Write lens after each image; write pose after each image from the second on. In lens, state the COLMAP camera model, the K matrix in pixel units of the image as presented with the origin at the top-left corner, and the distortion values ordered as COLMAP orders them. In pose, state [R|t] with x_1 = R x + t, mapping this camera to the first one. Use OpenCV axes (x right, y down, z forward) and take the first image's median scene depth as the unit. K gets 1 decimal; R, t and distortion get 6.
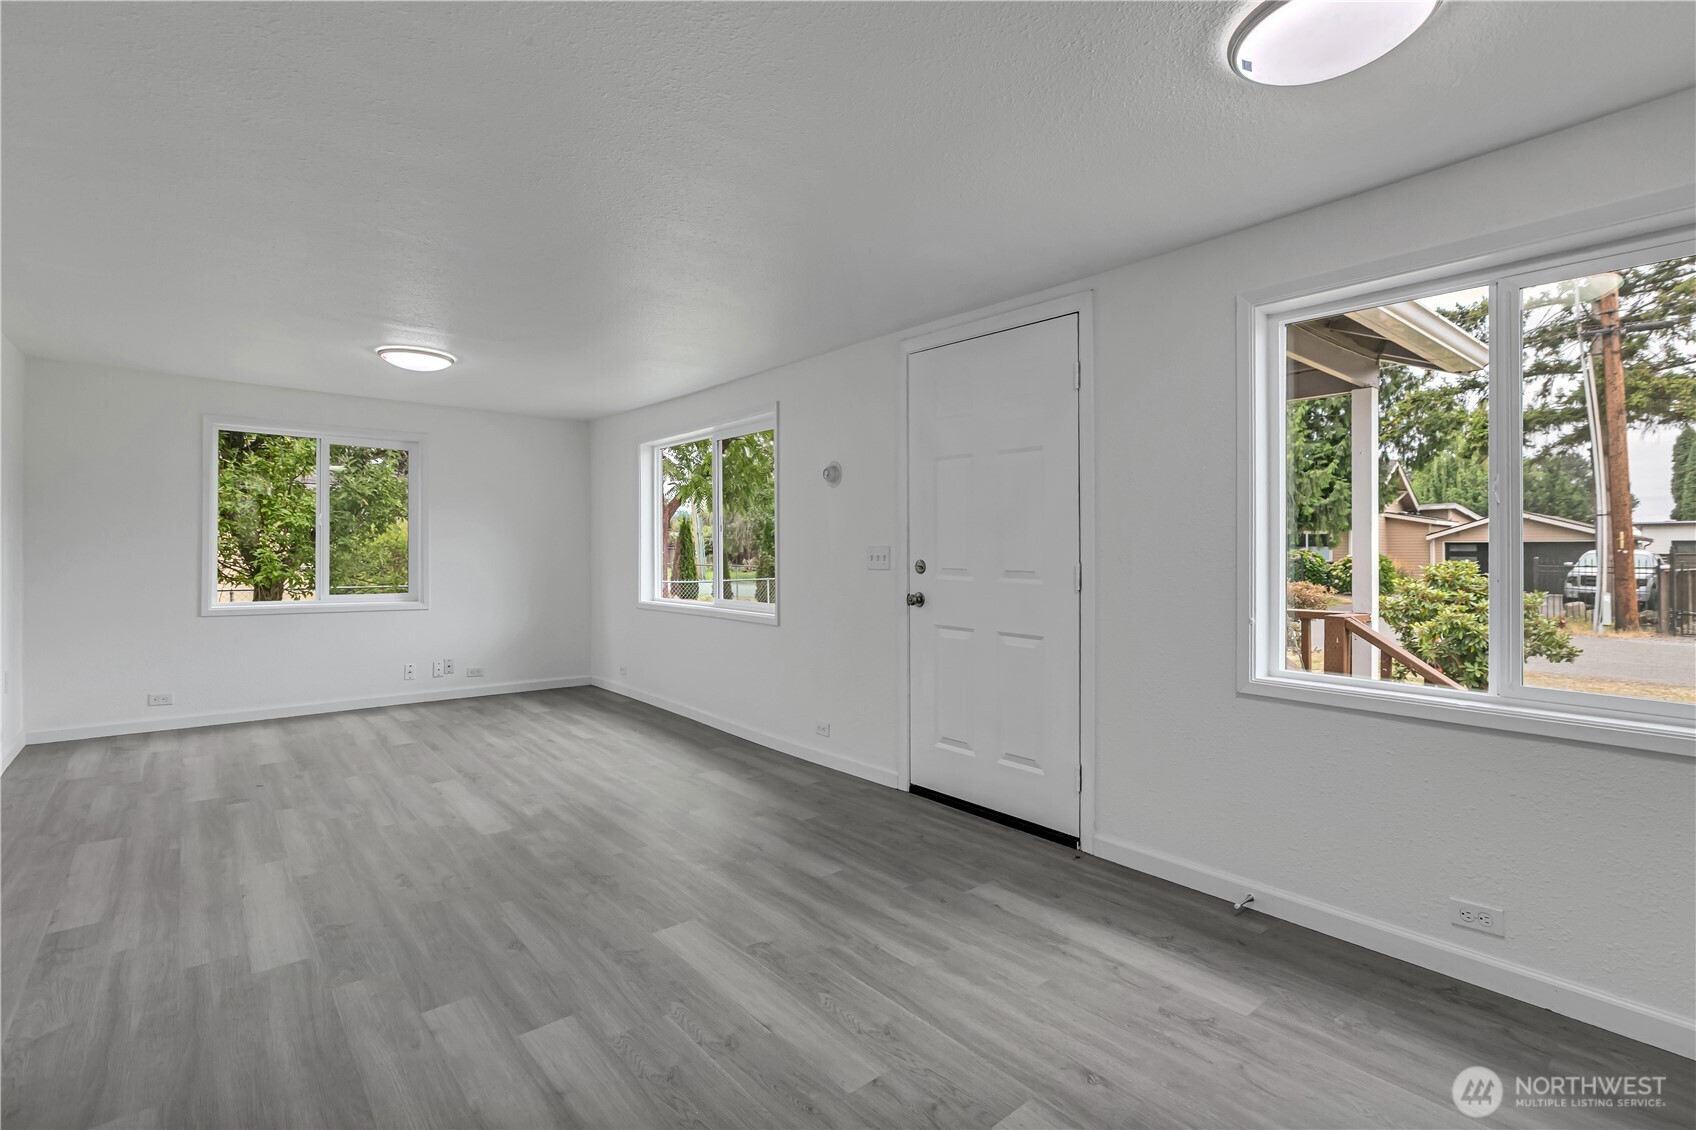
lens RADIAL K [[790.1, 0, 863.4], [0, 790.1, 551.4], [0, 0, 1]] dist [0.002396, 0.000257]
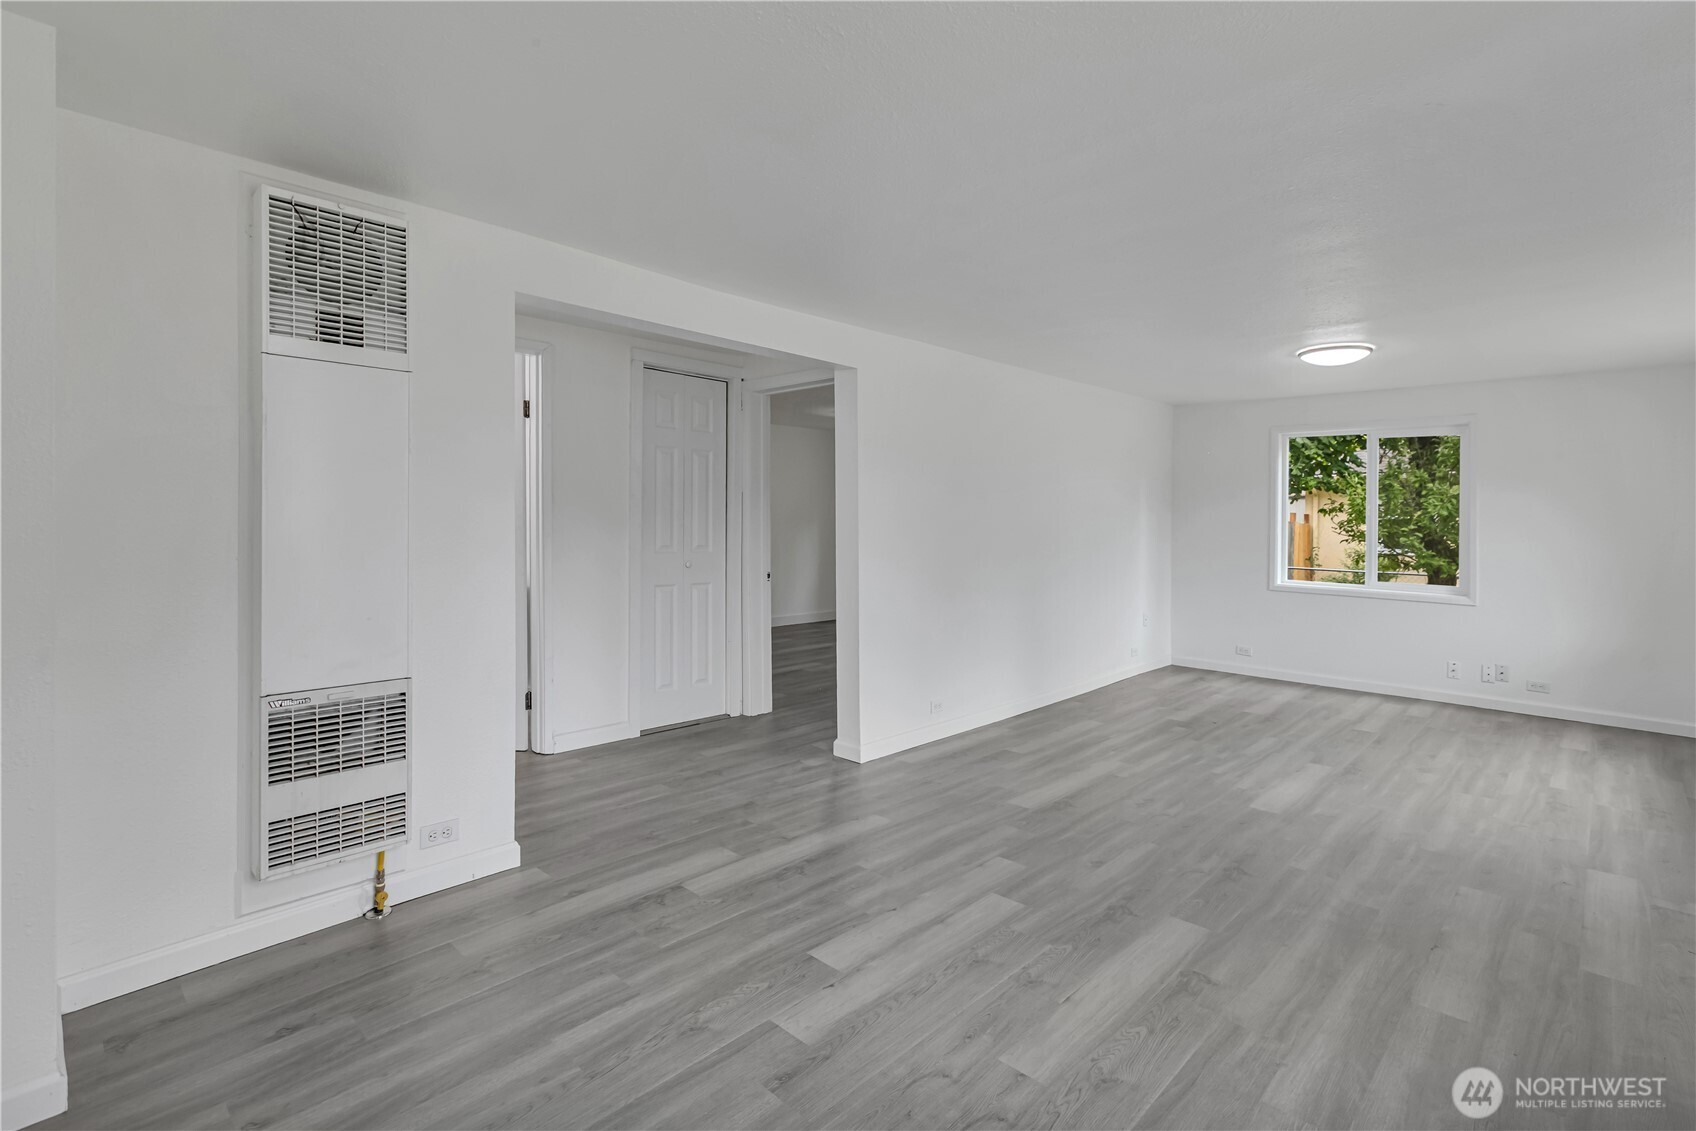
lens RADIAL K [[801.4, 0, 872.0], [0, 801.4, 488.7], [0, 0, 1]] dist [0.005375, -0.000376]
pose [[0.113204, -0.044581, -0.992571, 0.407286], [-0.019991, 0.998688, -0.047136, -0.004901], [0.993371, 0.025178, 0.112164, 0.269658]]
